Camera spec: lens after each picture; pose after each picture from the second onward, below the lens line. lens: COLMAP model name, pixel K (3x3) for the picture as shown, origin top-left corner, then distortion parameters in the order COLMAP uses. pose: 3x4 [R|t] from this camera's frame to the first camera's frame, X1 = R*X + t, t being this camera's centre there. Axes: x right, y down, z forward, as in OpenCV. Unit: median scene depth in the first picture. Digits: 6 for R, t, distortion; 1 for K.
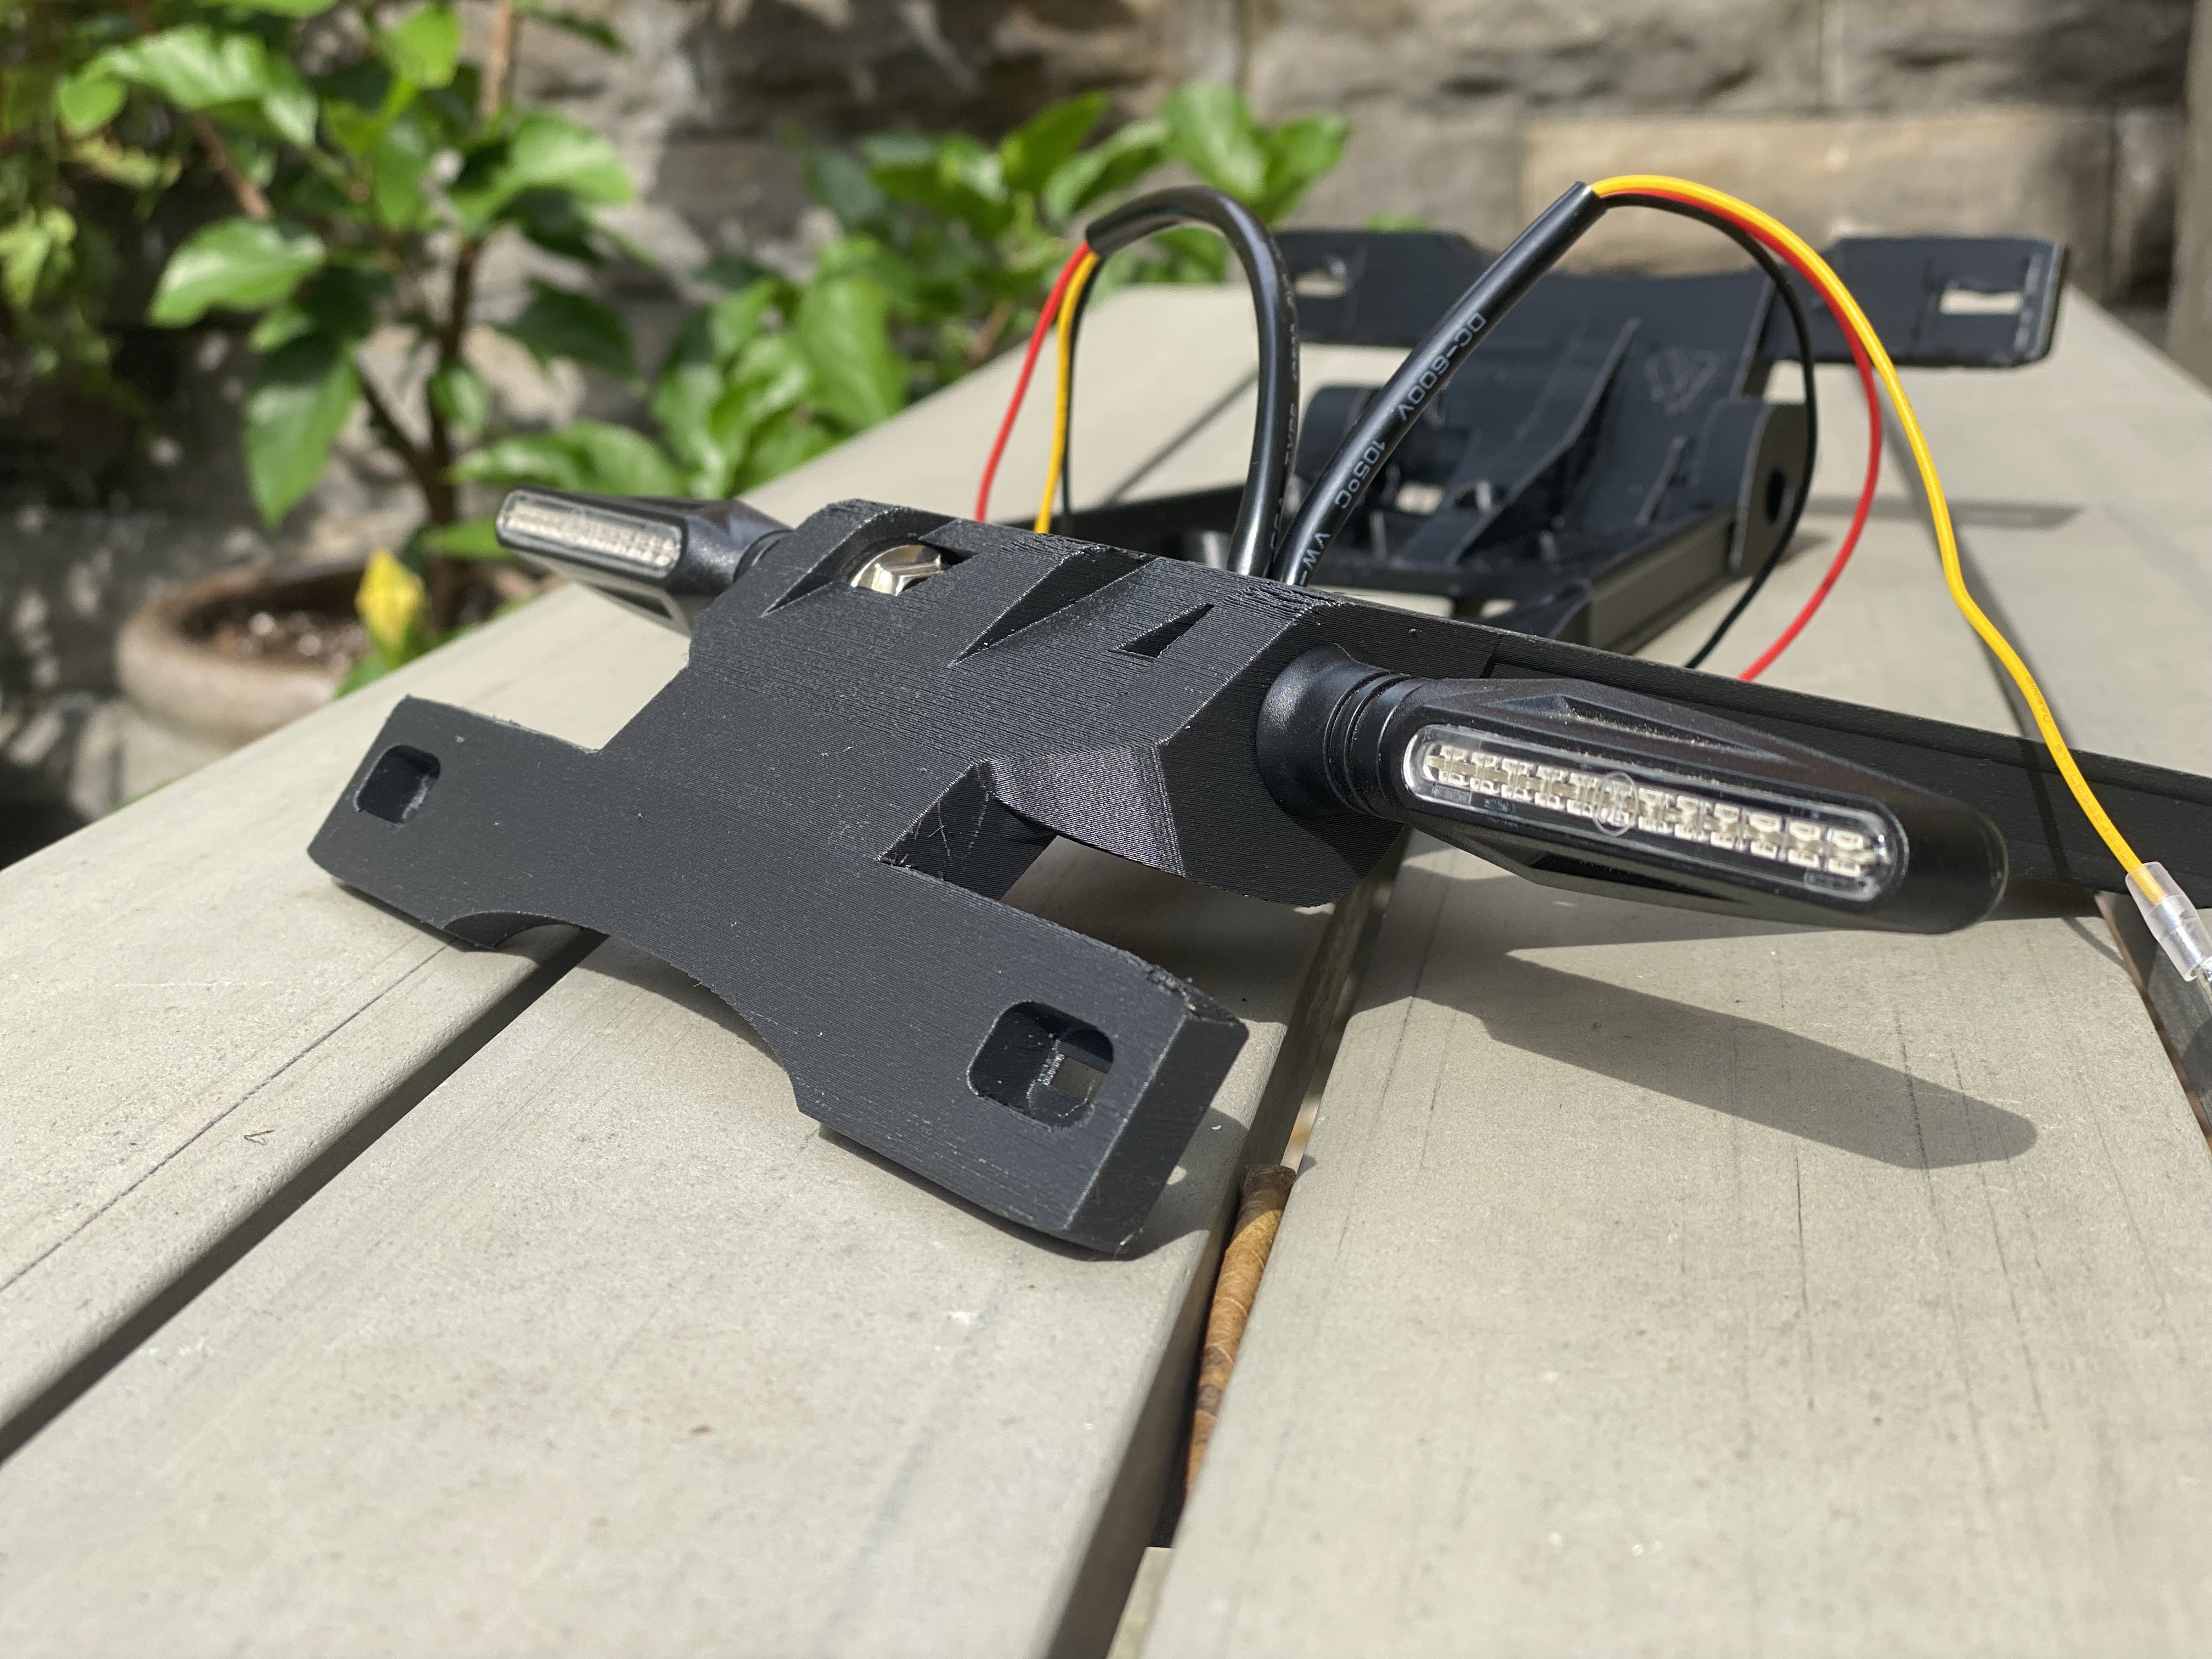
lens RADIAL K [[3418.9, 0, 1095.6], [0, 3418.9, 834.9], [0, 0, 1]] dist [-0.004734, 0.000000]
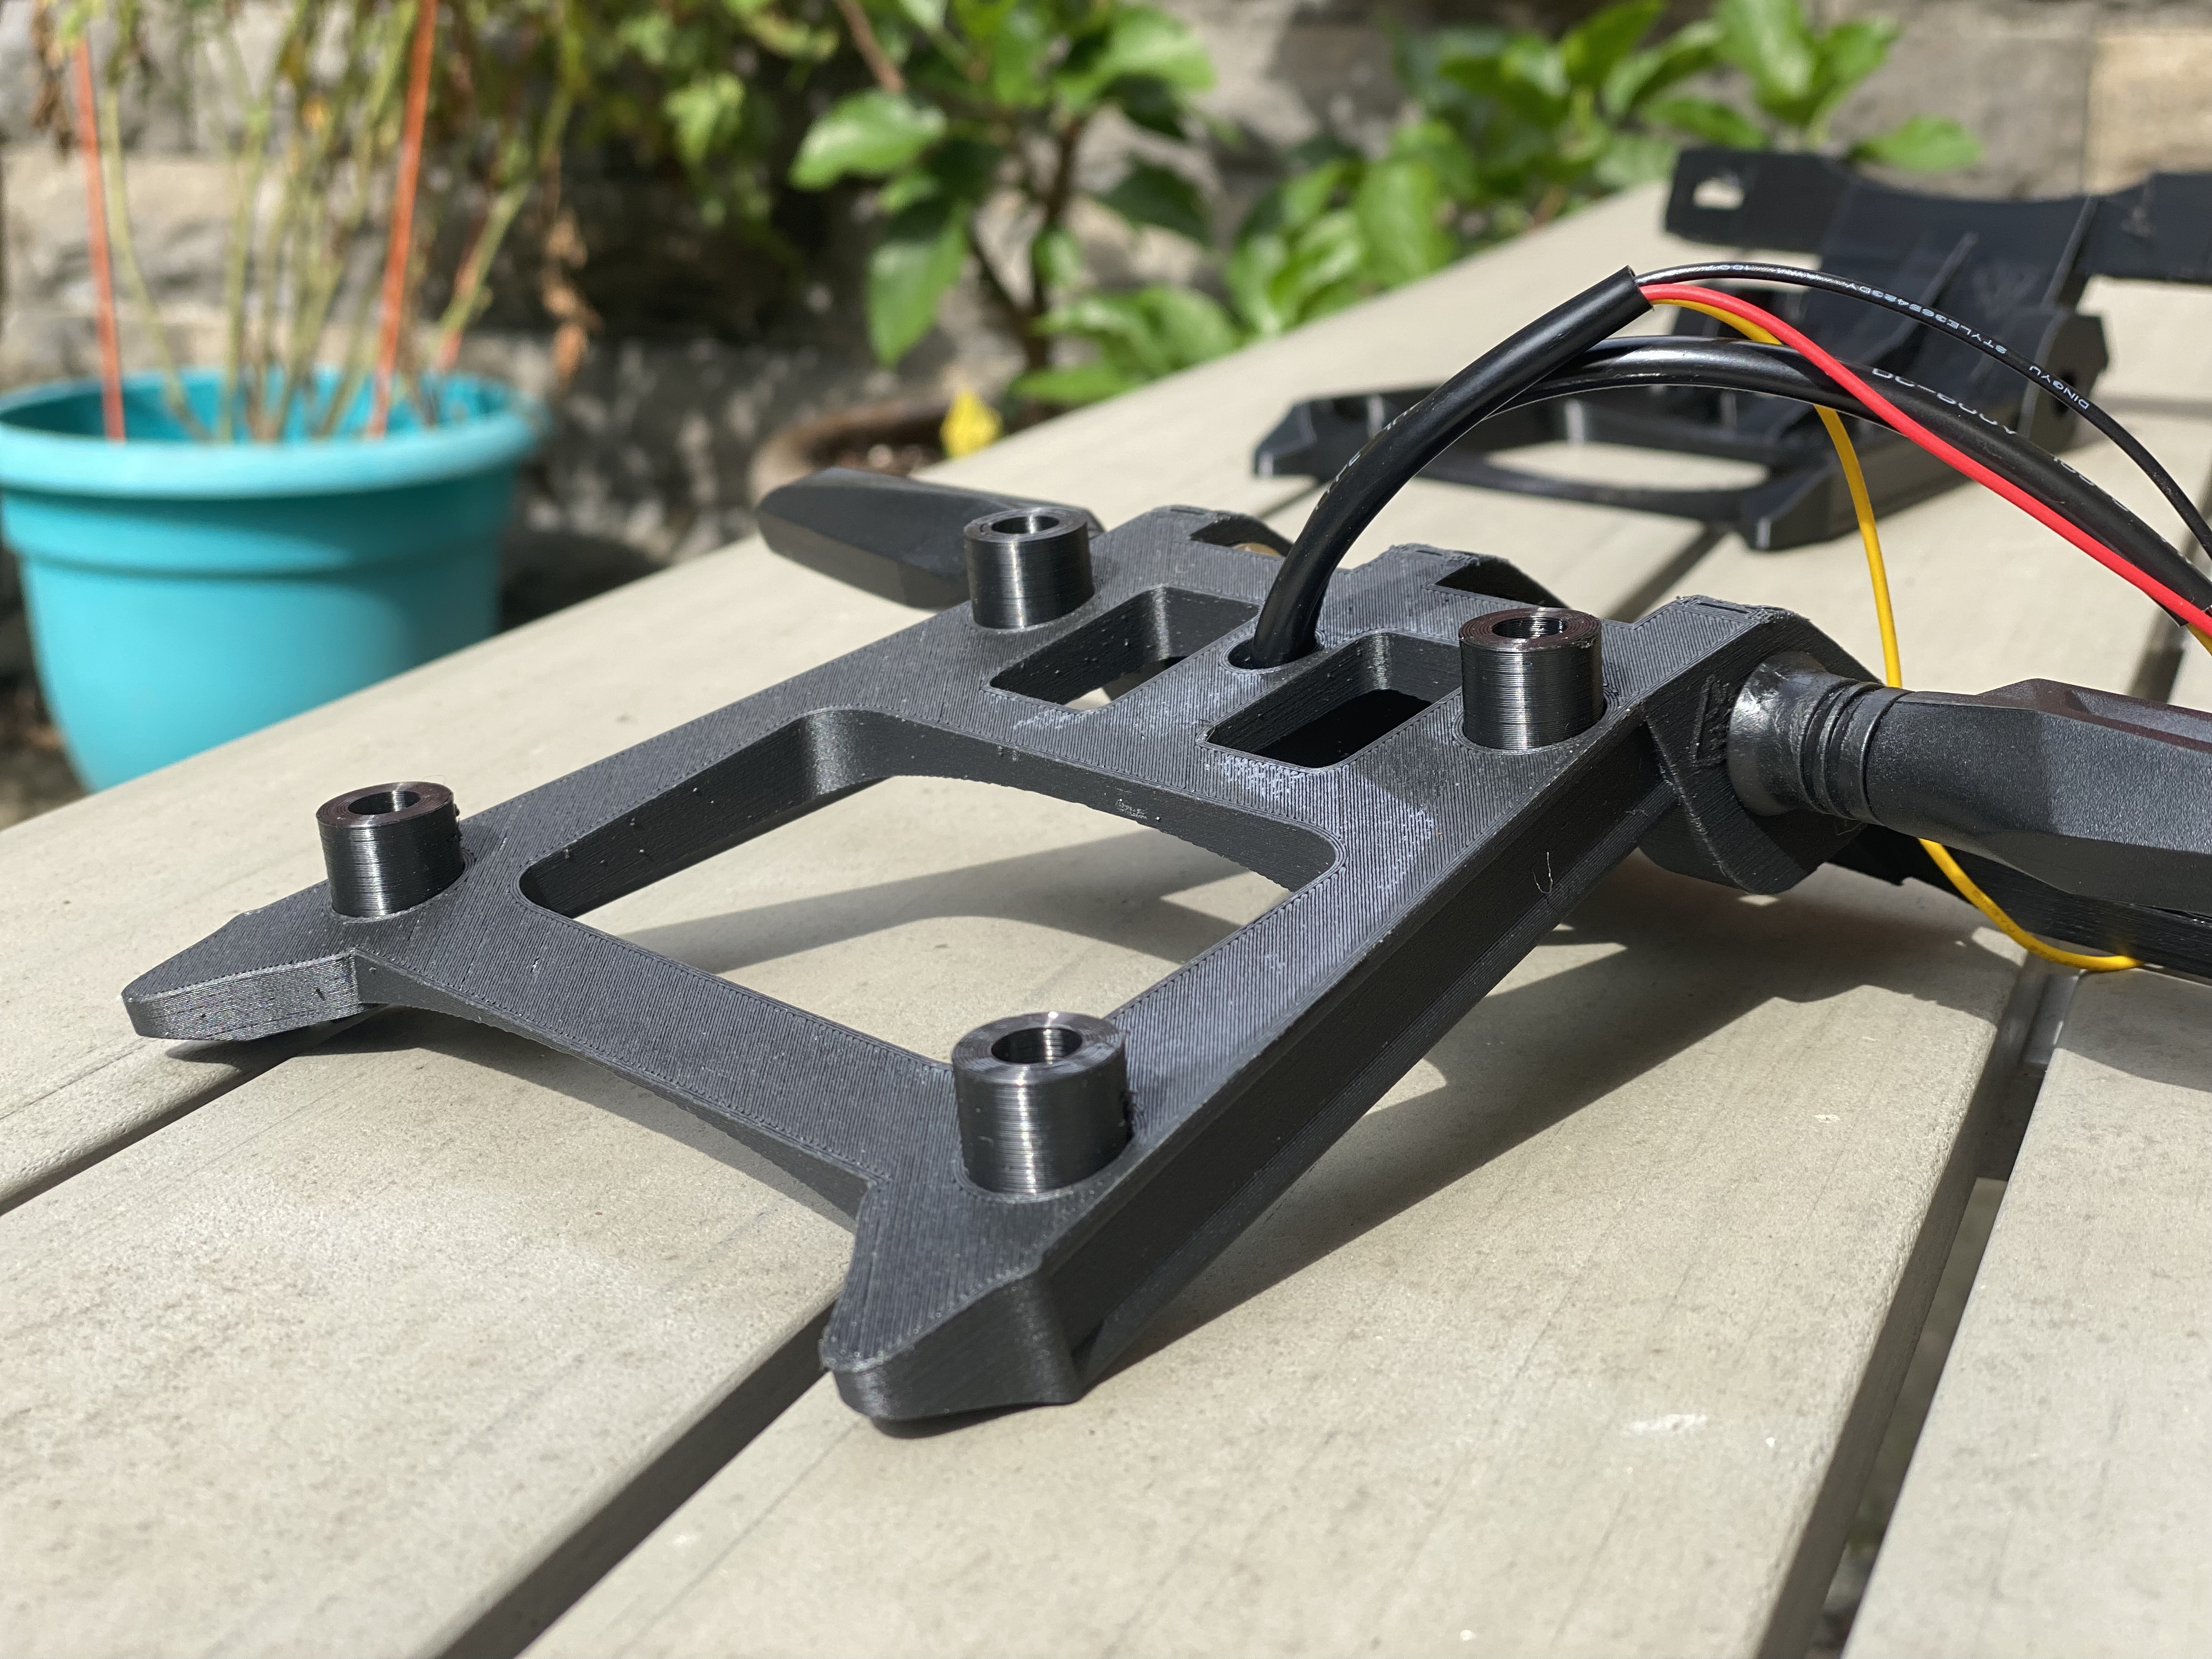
lens RADIAL K [[3418.9, 0, 1109.2], [0, 3418.9, 821.4], [0, 0, 1]] dist [-0.004734, 0.000000]
pose [[0.980985, 0.065706, -0.182623, 0.046227], [-0.059238, 0.997416, 0.040653, 0.008505], [0.184822, -0.029062, 0.982342, -0.096436]]
